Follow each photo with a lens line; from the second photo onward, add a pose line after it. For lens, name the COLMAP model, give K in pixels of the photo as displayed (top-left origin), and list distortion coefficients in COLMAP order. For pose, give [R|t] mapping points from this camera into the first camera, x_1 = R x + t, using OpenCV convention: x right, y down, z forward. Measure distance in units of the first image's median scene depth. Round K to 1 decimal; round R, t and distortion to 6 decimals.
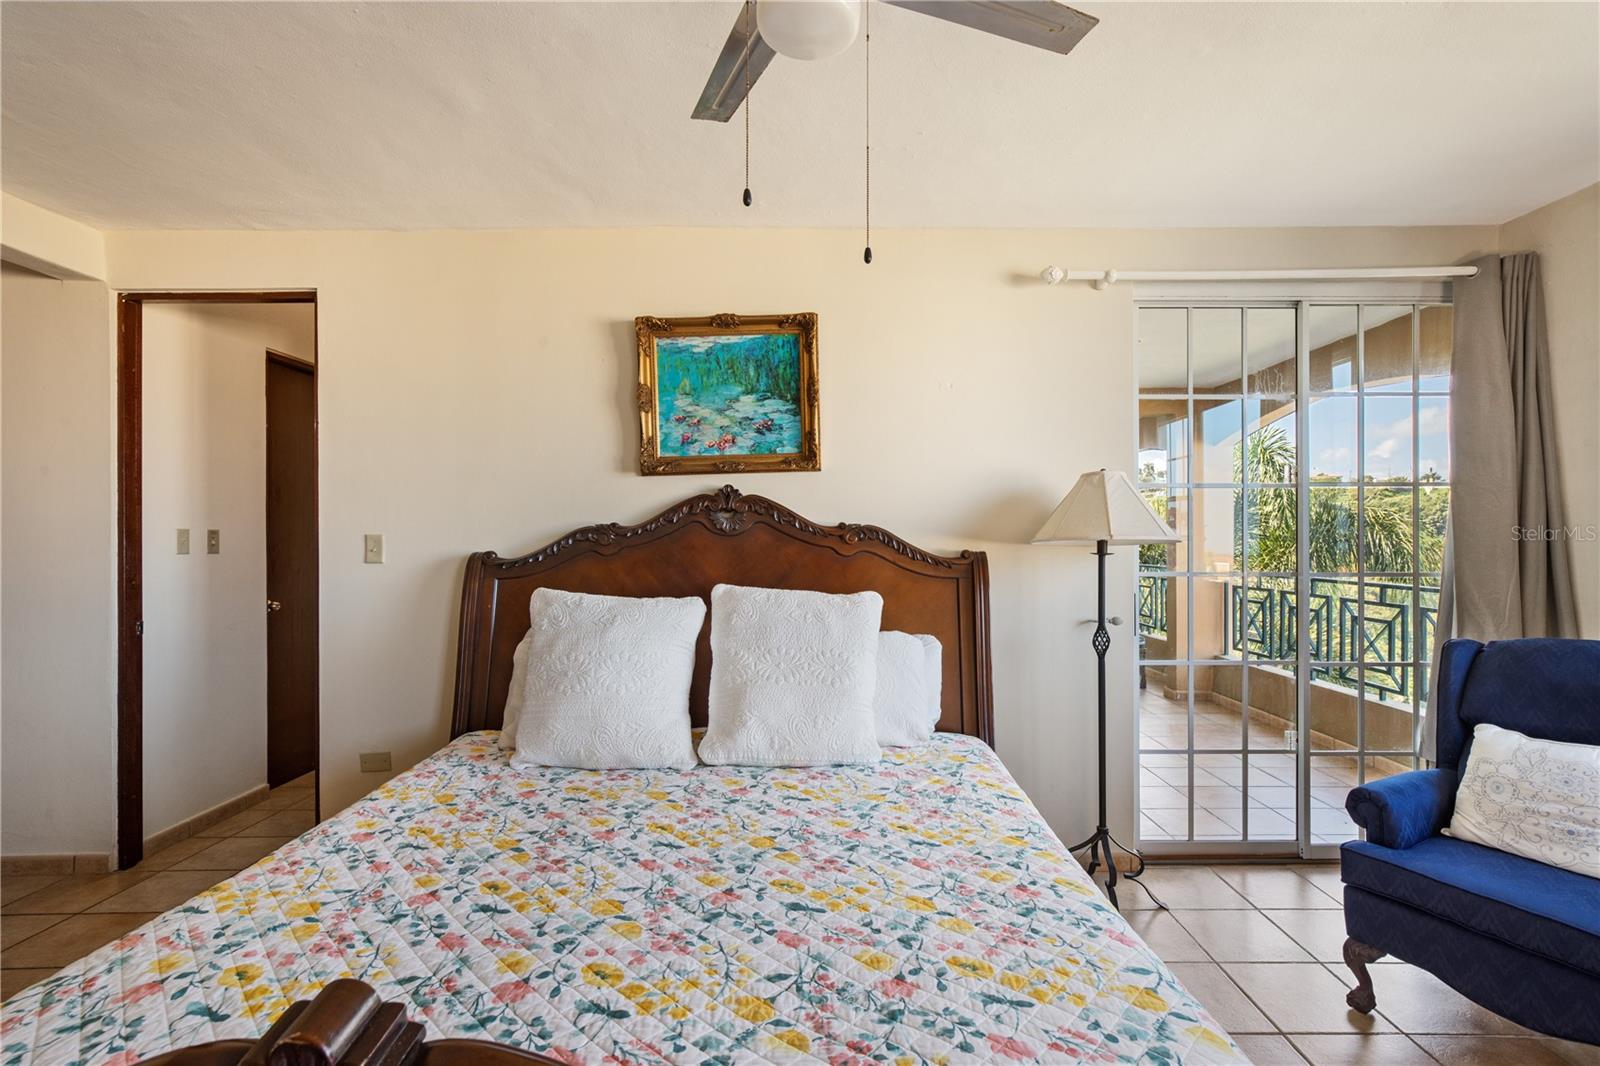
lens RADIAL K [[713.1, 0, 791.4], [0, 713.1, 542.7], [0, 0, 1]] dist [-0.002622, -0.000086]
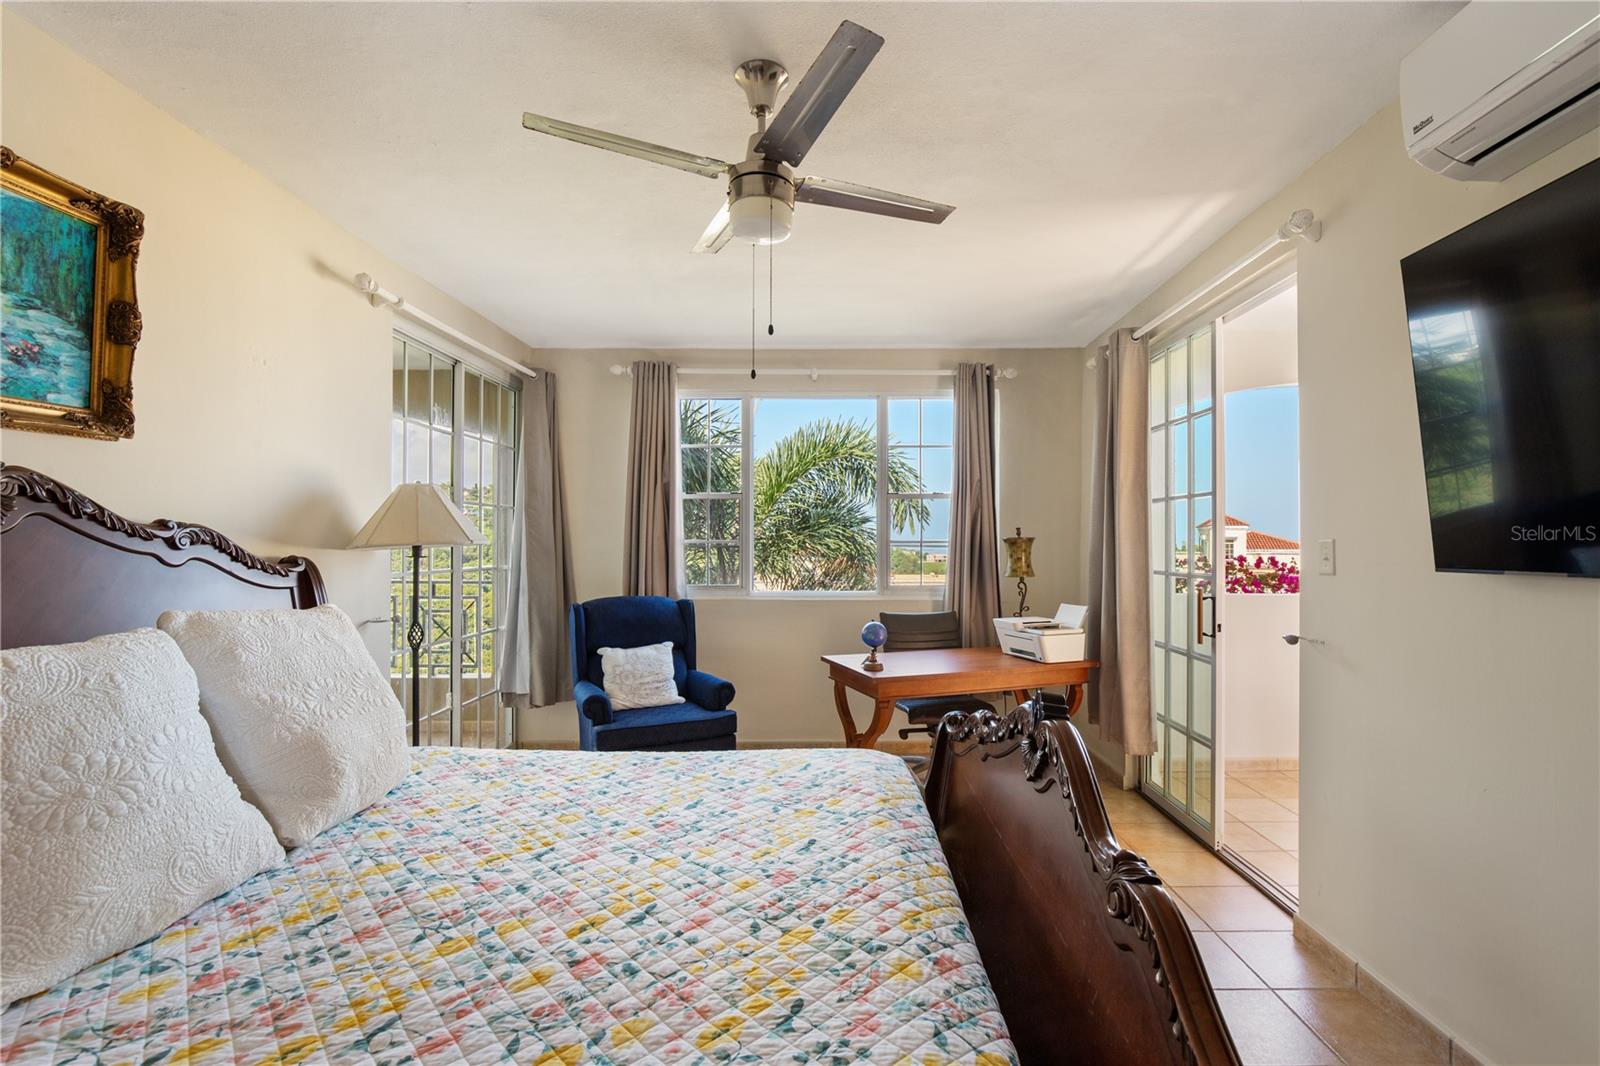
lens RADIAL K [[735.5, 0, 826.5], [0, 735.5, 537.1], [0, 0, 1]] dist [-0.005447, 0.000450]
pose [[0.000440, 0.010228, 0.999948, -0.659254], [0.005679, 0.999932, -0.010230, 0.001203], [-0.999984, 0.005683, 0.000382, 0.338092]]
